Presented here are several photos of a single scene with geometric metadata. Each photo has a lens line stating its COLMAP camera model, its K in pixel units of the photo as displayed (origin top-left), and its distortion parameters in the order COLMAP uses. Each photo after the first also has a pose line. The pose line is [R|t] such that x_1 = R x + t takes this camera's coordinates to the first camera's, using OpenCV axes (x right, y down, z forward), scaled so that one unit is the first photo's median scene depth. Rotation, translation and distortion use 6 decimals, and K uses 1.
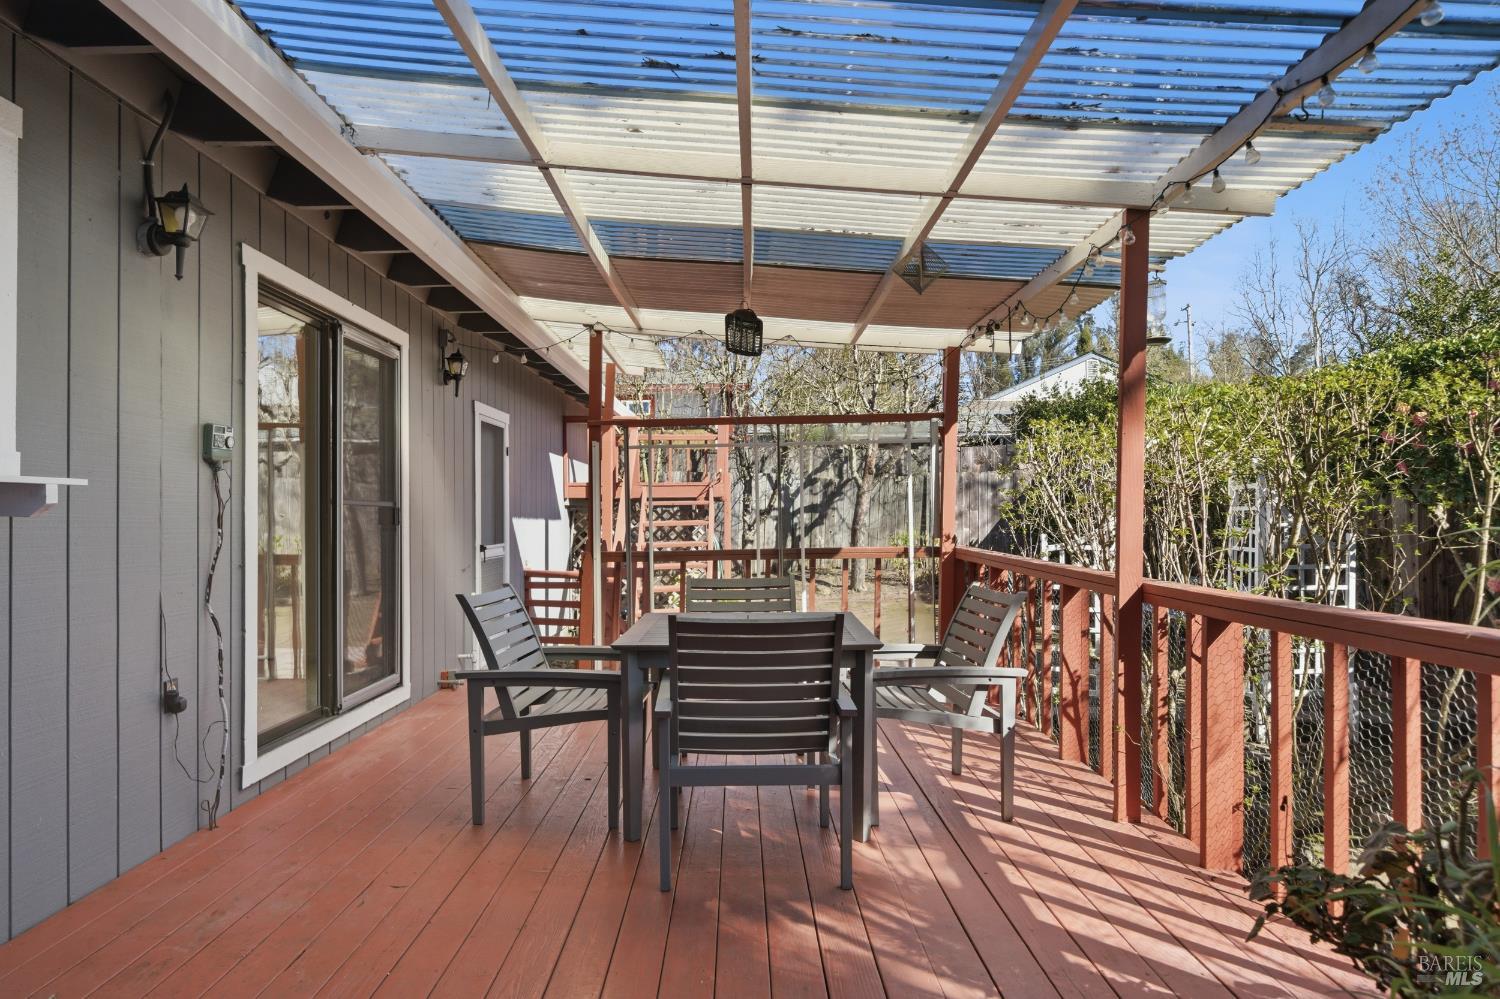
lens RADIAL K [[922.4, 0, 750.0], [0, 922.4, 499.5], [0, 0, 1]] dist [0.000817, 0.041104]
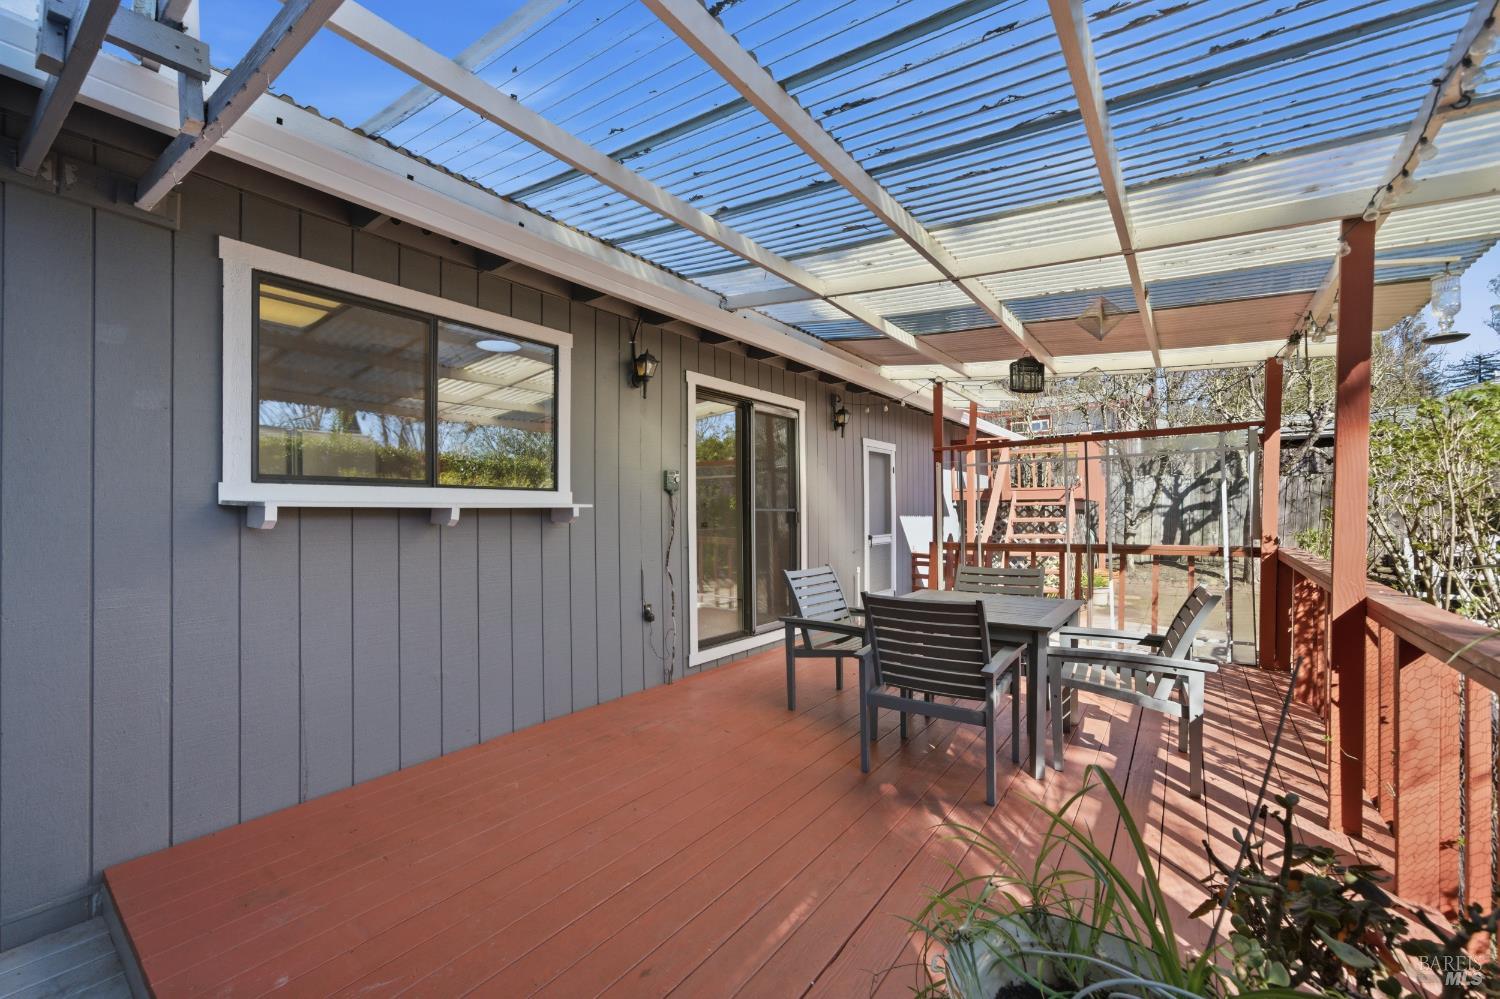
lens RADIAL K [[704.0, 0, 727.7], [0, 704.0, 504.3], [0, 0, 1]] dist [-0.034240, 0.033905]
pose [[0.763228, -0.002070, -0.646126, 0.390284], [0.015074, 0.999780, 0.014602, -0.029529], [0.645953, -0.020884, 0.763091, -0.009044]]
